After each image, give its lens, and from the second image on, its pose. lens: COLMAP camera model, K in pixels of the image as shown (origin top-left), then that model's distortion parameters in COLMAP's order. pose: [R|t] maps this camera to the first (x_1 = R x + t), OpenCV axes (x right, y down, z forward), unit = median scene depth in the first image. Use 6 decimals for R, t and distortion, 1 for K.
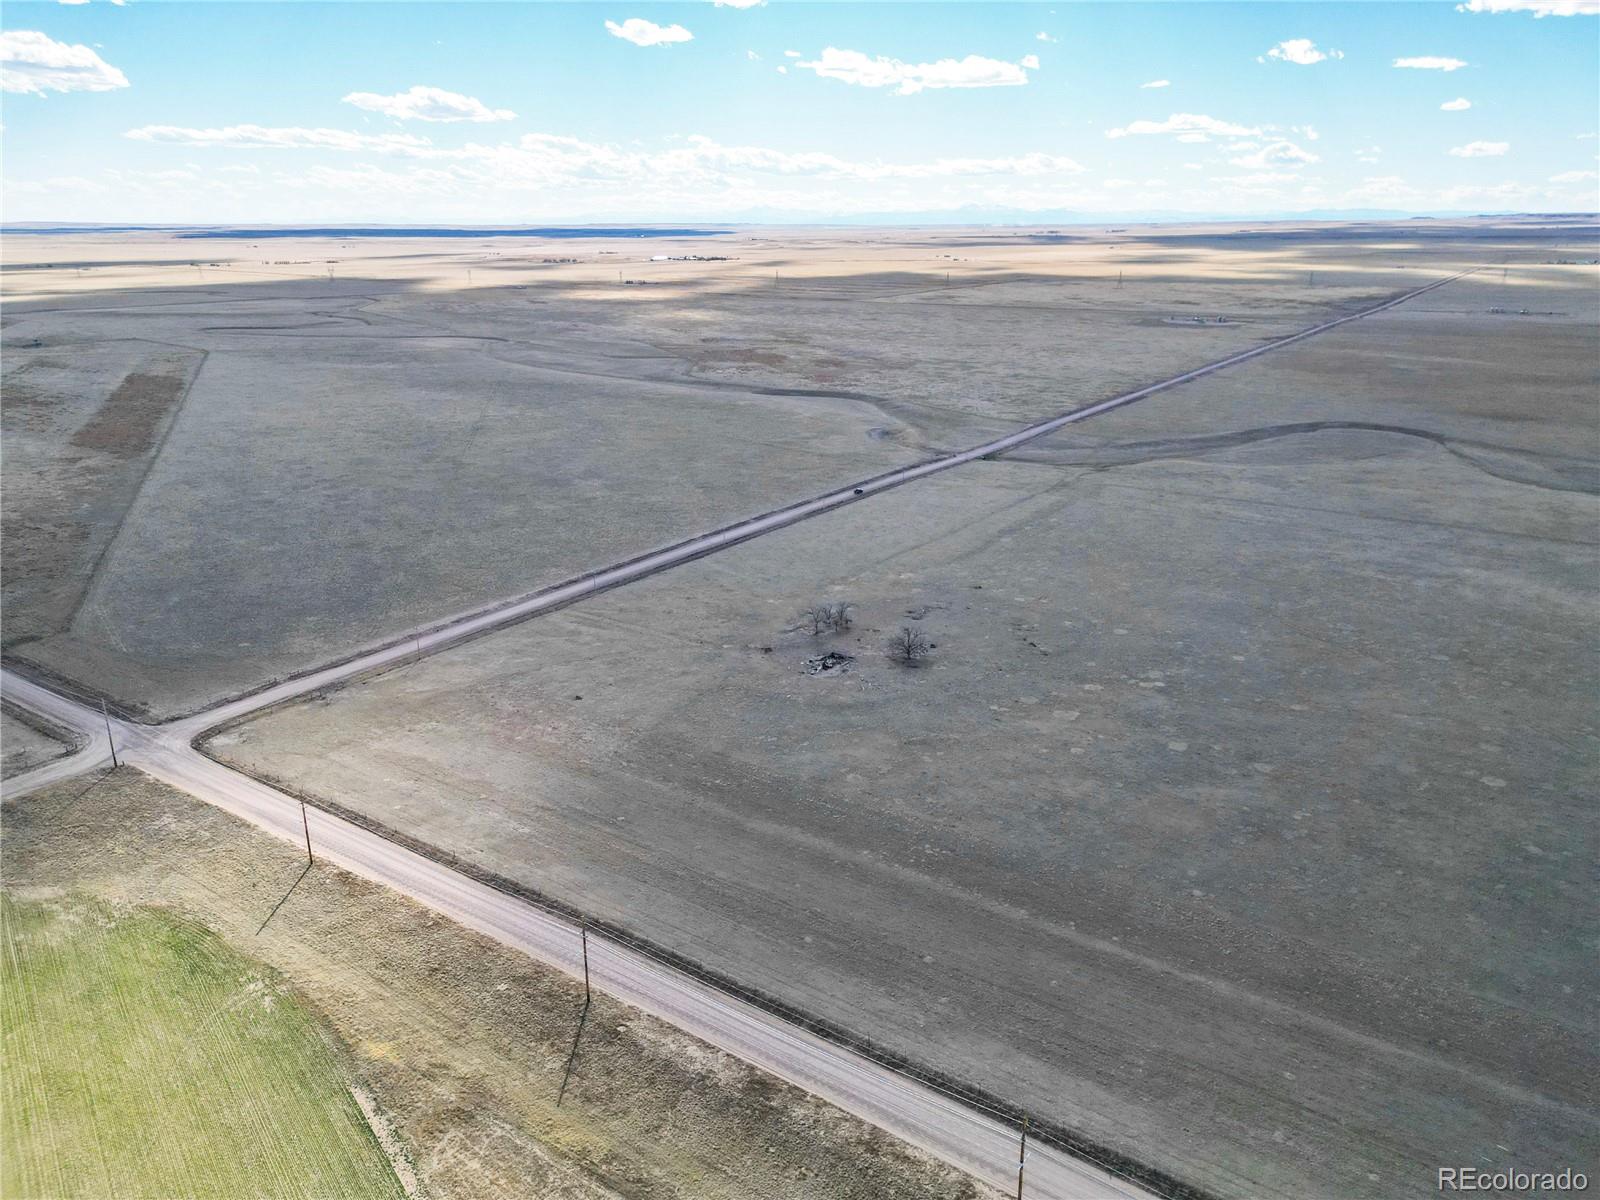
lens RADIAL K [[1120.9, 0, 797.0], [0, 1120.9, 592.8], [0, 0, 1]] dist [0.066621, -0.060299]
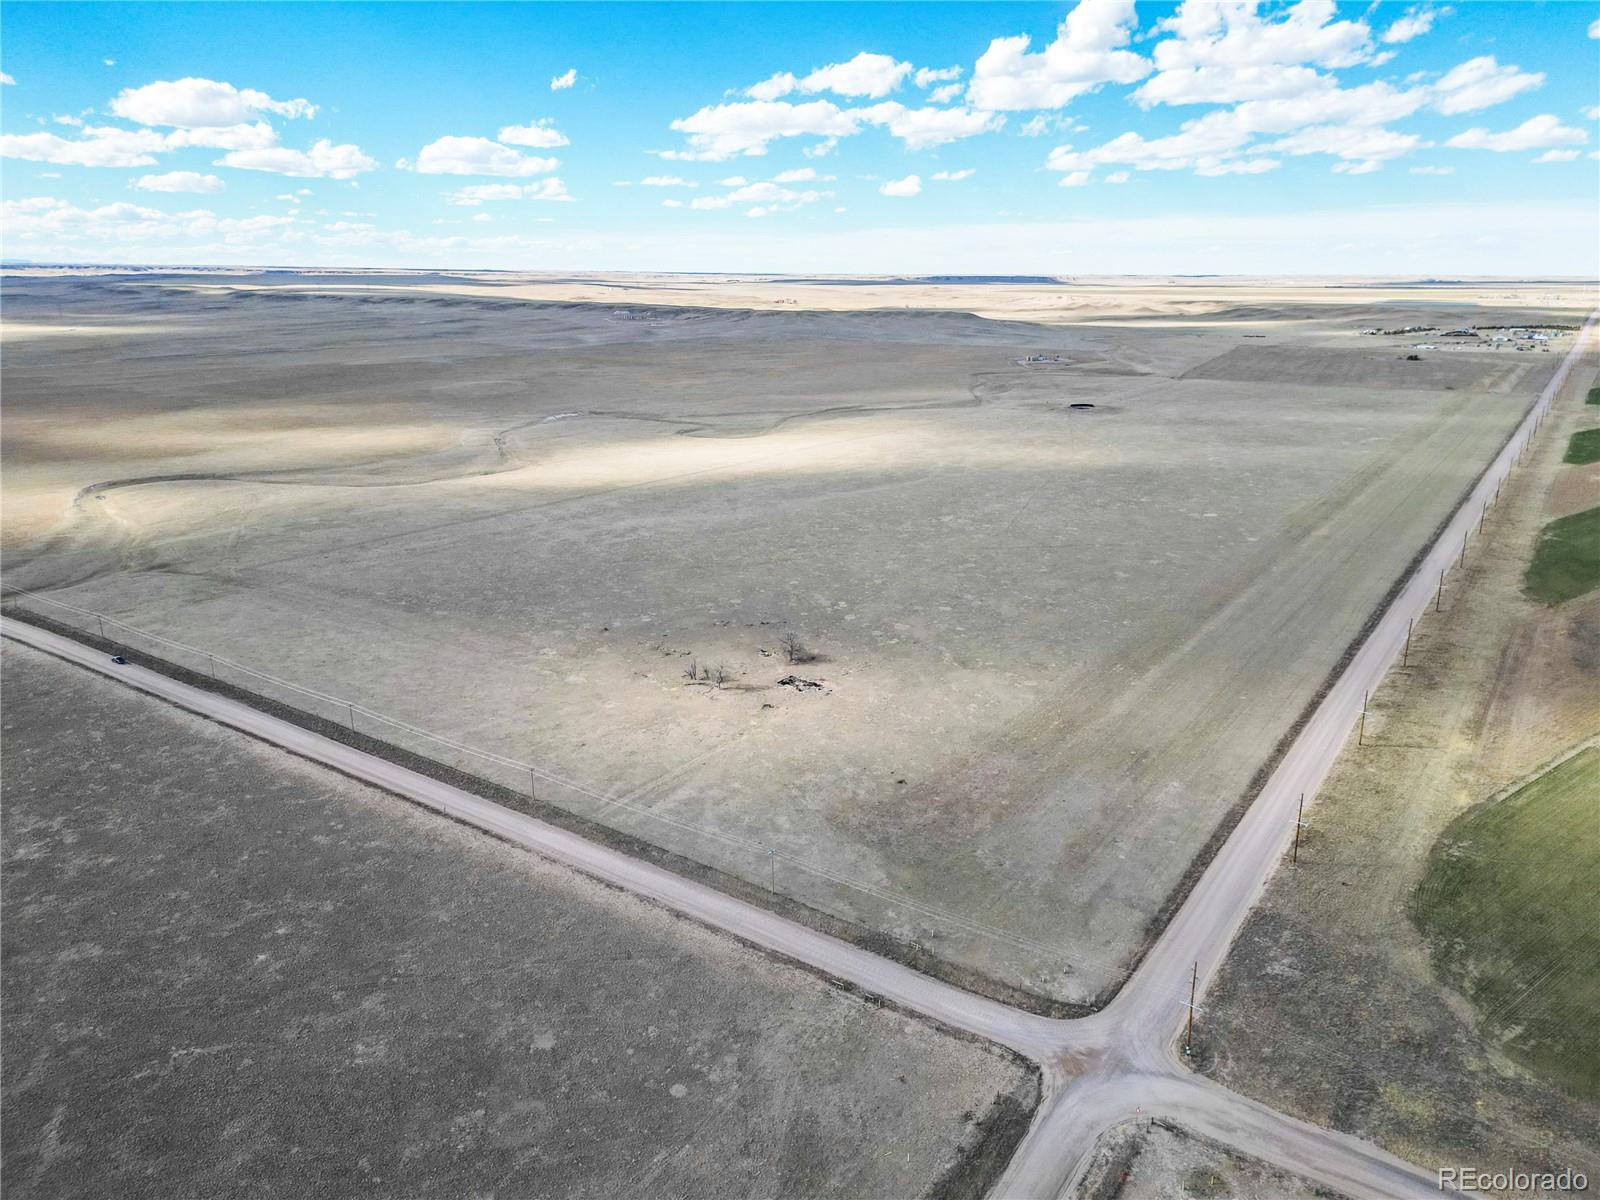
lens RADIAL K [[1117.4, 0, 796.9], [0, 1117.4, 602.0], [0, 0, 1]] dist [0.068522, -0.061703]
pose [[0.013060, -0.281947, 0.959341, -1.082654], [0.311409, 0.912855, 0.264046, -0.325963], [-0.950186, 0.295299, 0.099723, 0.980976]]
